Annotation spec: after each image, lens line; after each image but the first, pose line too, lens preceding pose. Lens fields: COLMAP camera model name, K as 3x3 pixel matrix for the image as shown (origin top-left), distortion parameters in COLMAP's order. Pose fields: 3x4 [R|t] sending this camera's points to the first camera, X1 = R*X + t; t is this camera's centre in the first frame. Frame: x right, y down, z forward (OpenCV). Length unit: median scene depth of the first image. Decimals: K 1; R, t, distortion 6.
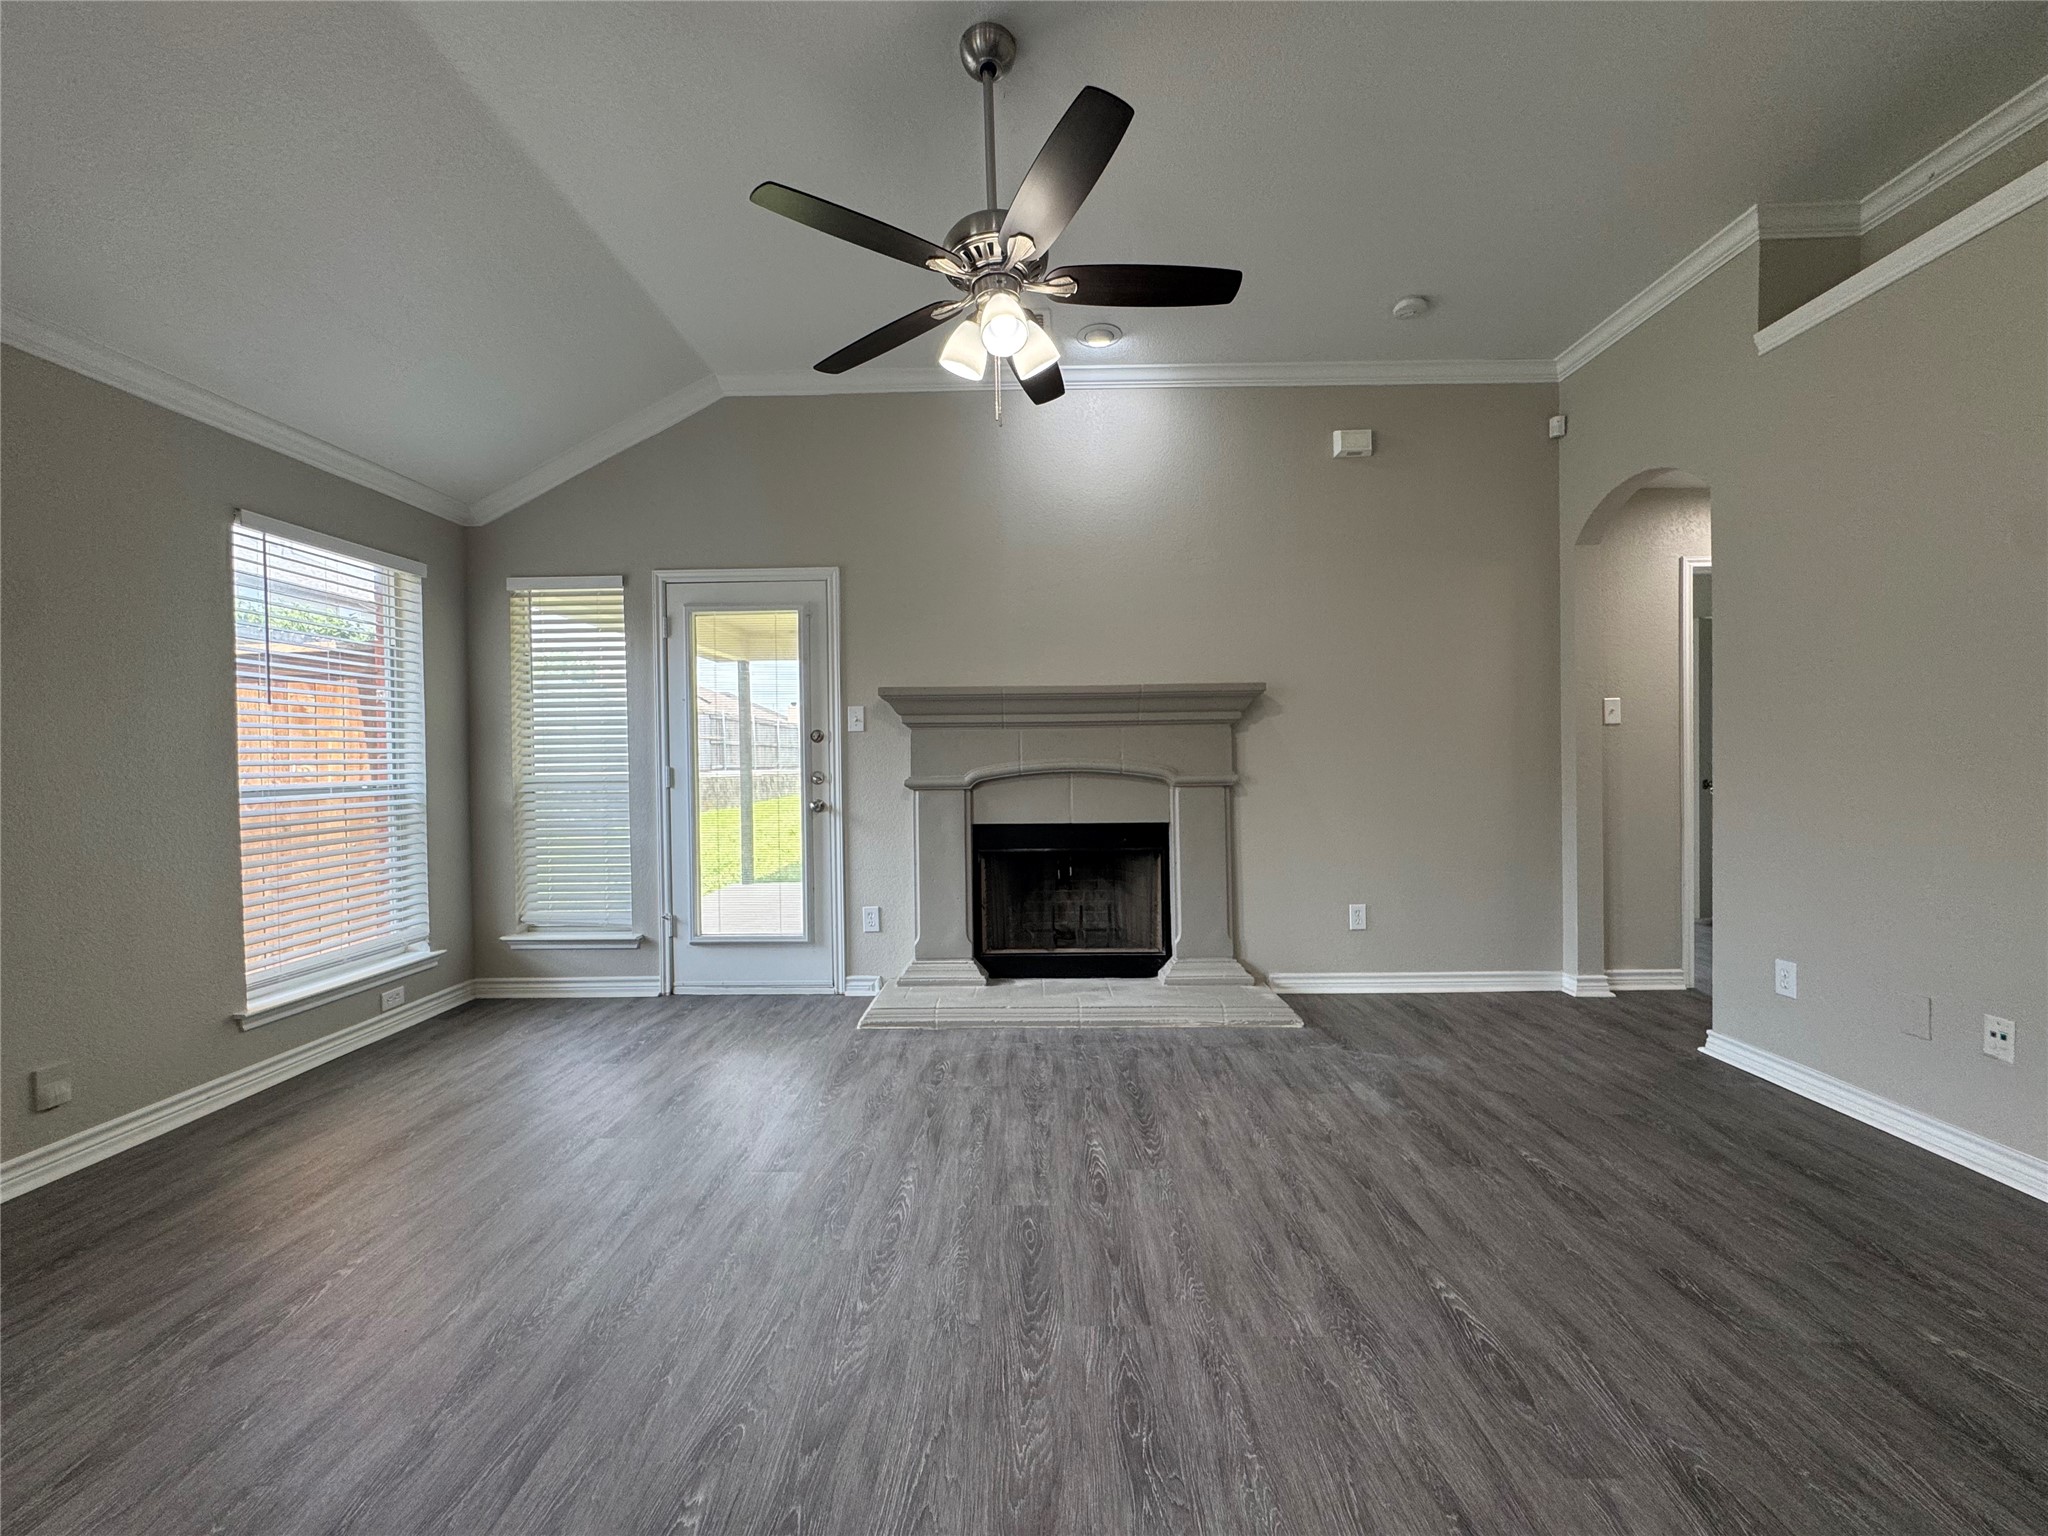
lens RADIAL K [[820.3, 0, 1022.4], [0, 820.3, 768.0], [0, 0, 1]] dist [-0.004644, 0.000325]
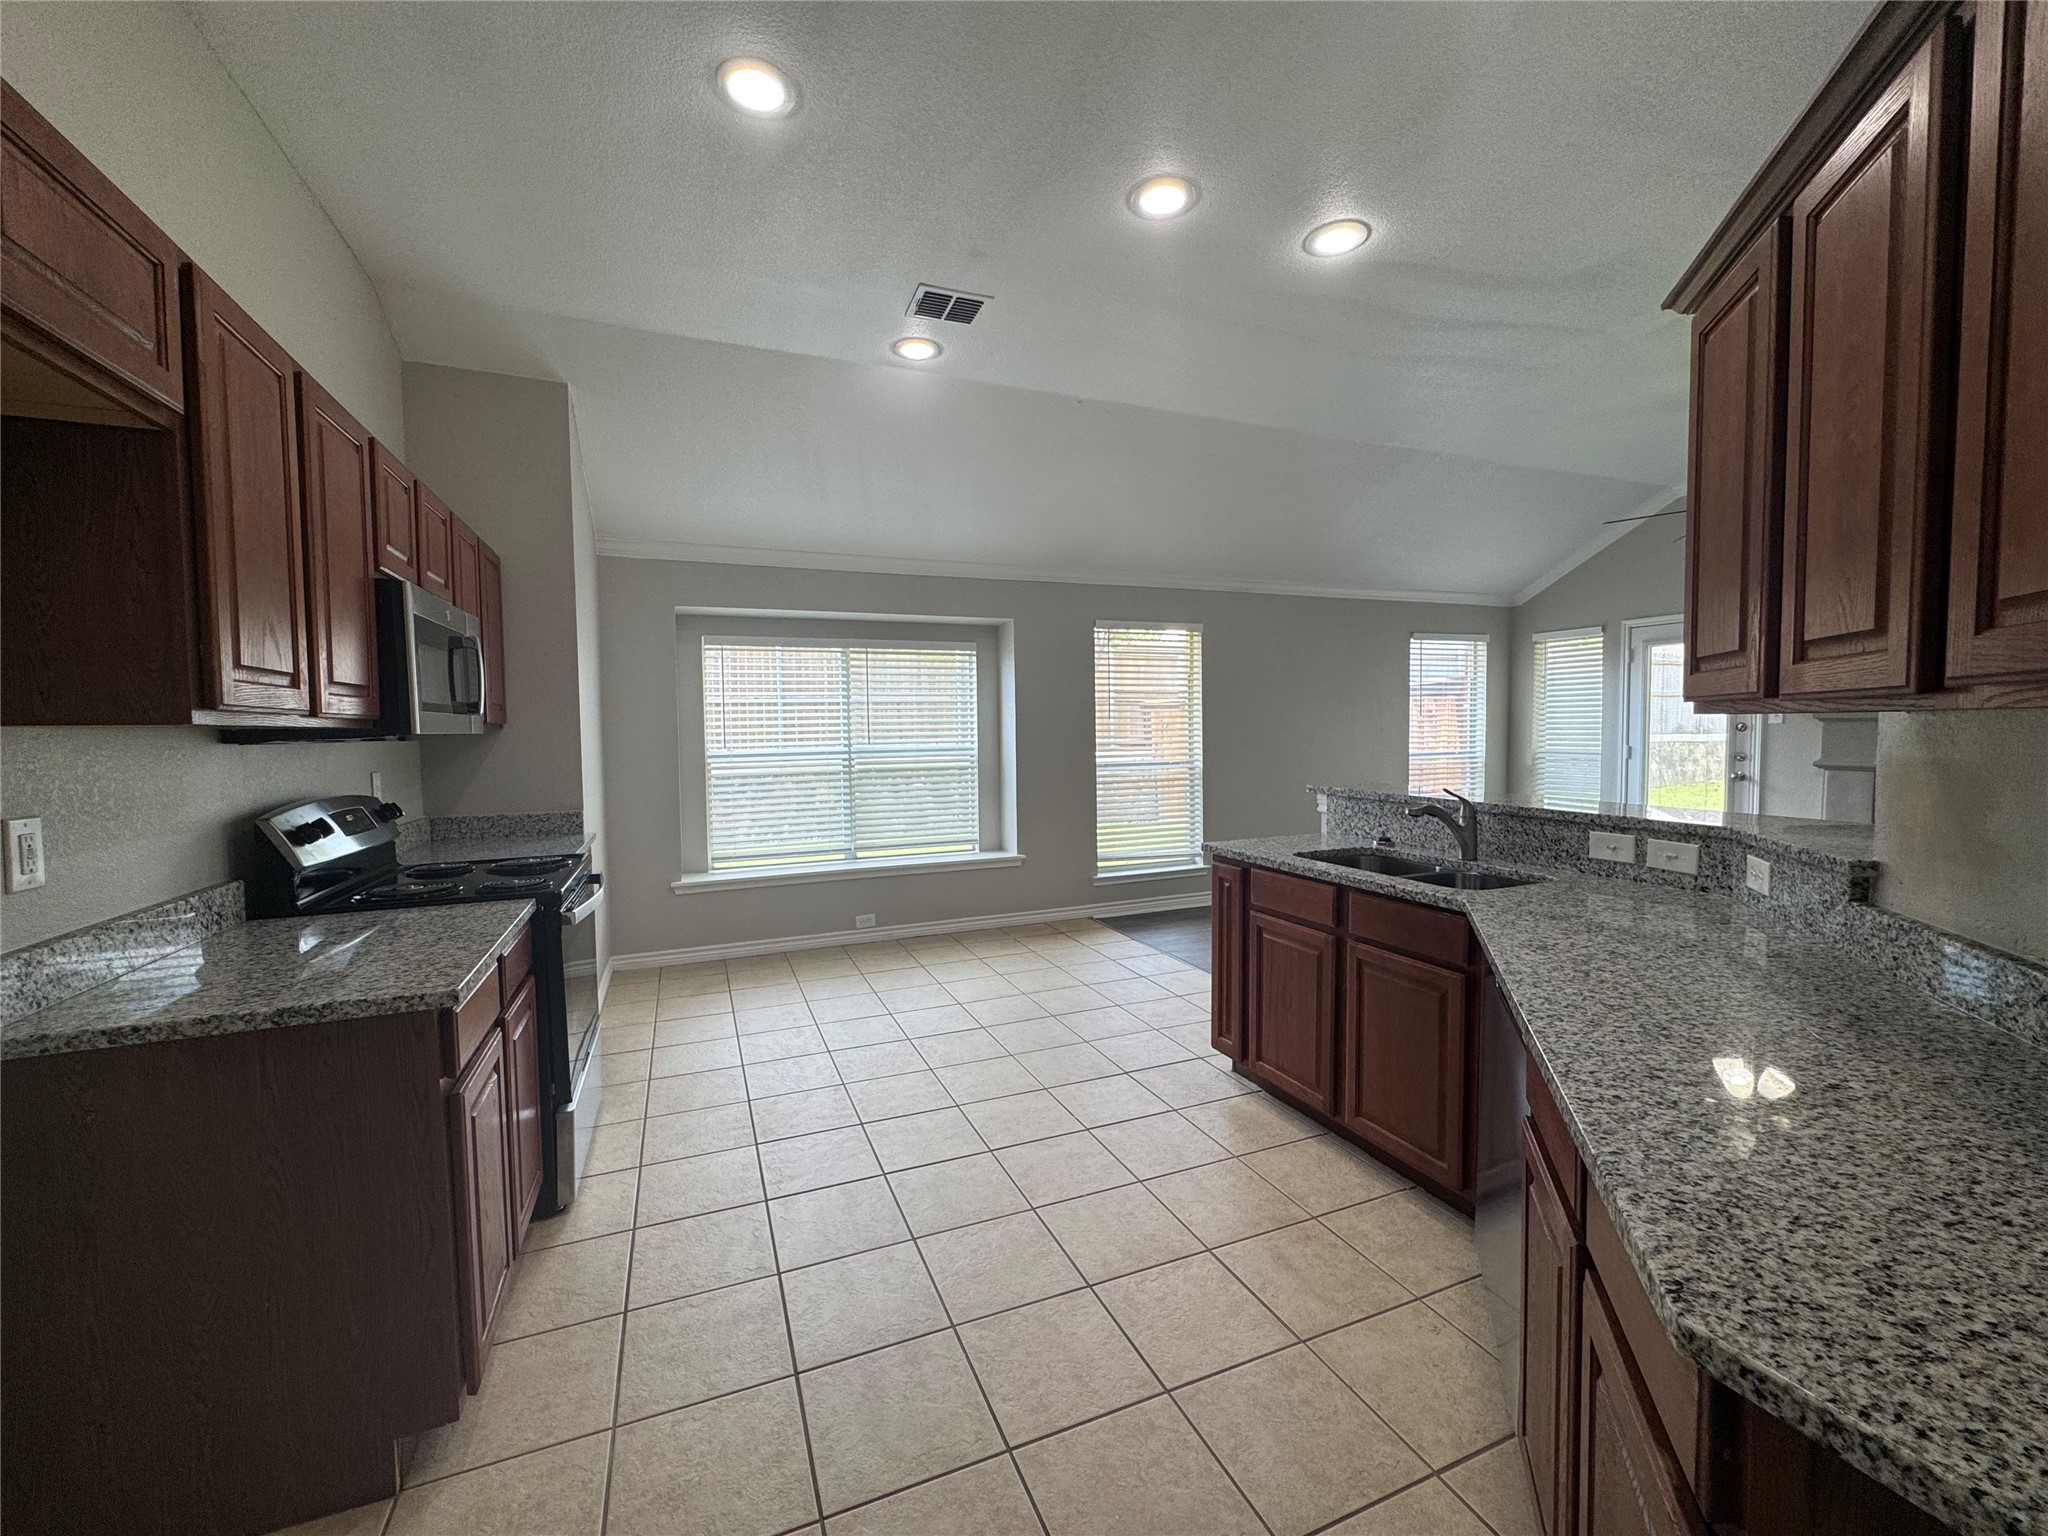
lens RADIAL K [[820.3, 0, 1022.4], [0, 820.3, 768.0], [0, 0, 1]] dist [-0.004644, 0.000325]
pose [[0.393736, 0.055792, -0.917529, 0.799354], [-0.002048, 0.998207, 0.059819, -0.072072], [0.919221, -0.021674, 0.393144, -0.989195]]
